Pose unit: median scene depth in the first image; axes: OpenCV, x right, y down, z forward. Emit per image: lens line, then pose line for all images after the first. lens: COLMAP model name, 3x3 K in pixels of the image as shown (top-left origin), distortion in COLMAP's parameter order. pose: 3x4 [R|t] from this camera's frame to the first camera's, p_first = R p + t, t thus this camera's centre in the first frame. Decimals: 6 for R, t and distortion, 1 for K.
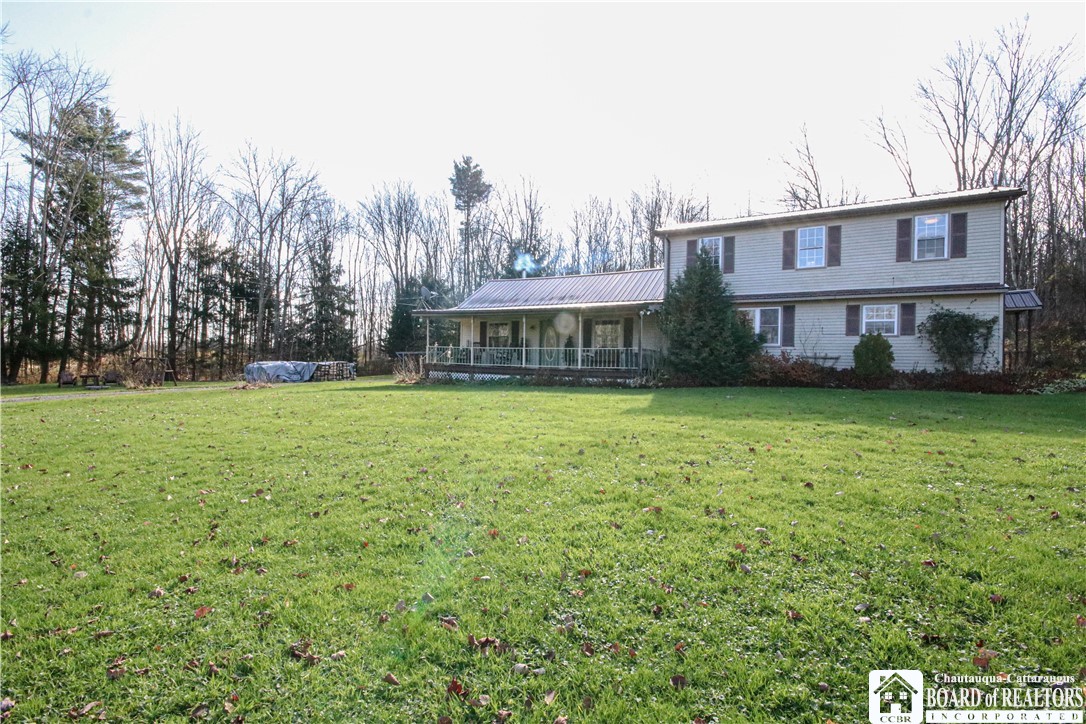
lens RADIAL K [[491.2, 0, 537.6], [0, 491.2, 361.5], [0, 0, 1]] dist [0.000771, -0.008464]
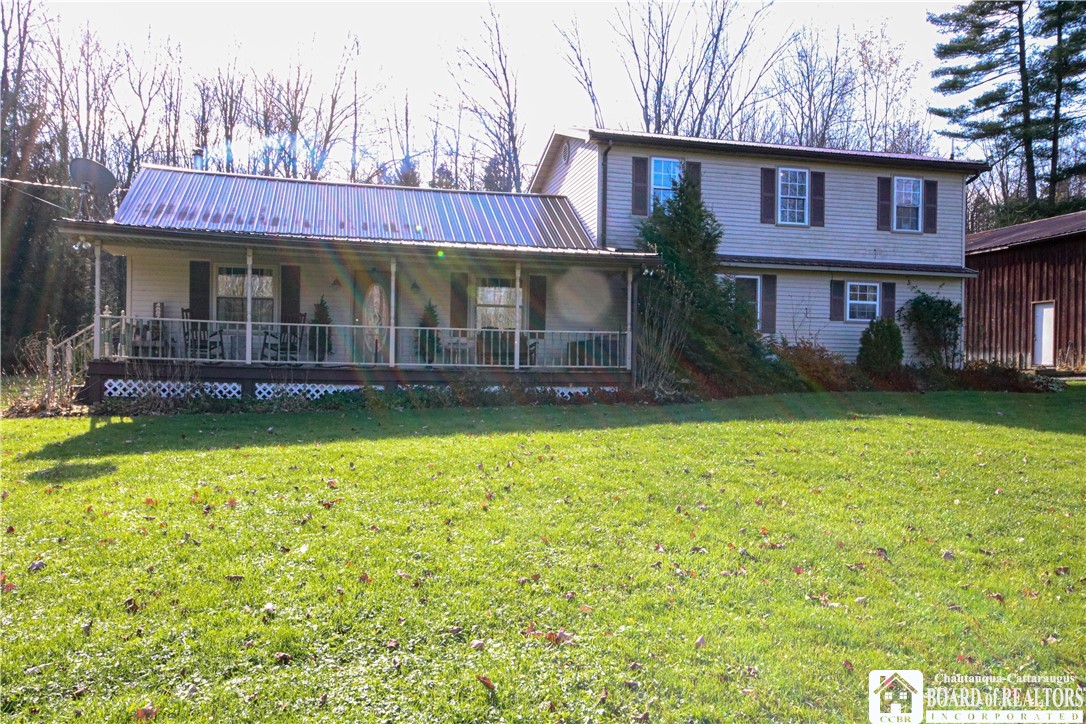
lens RADIAL K [[781.2, 0, 543.0], [0, 781.2, 362.0], [0, 0, 1]] dist [0.034194, 0.000979]
pose [[0.720898, -0.010957, 0.692954, -0.526871], [-0.004536, 0.999779, 0.020528, -0.010990], [-0.693026, -0.017942, 0.720689, 0.427132]]
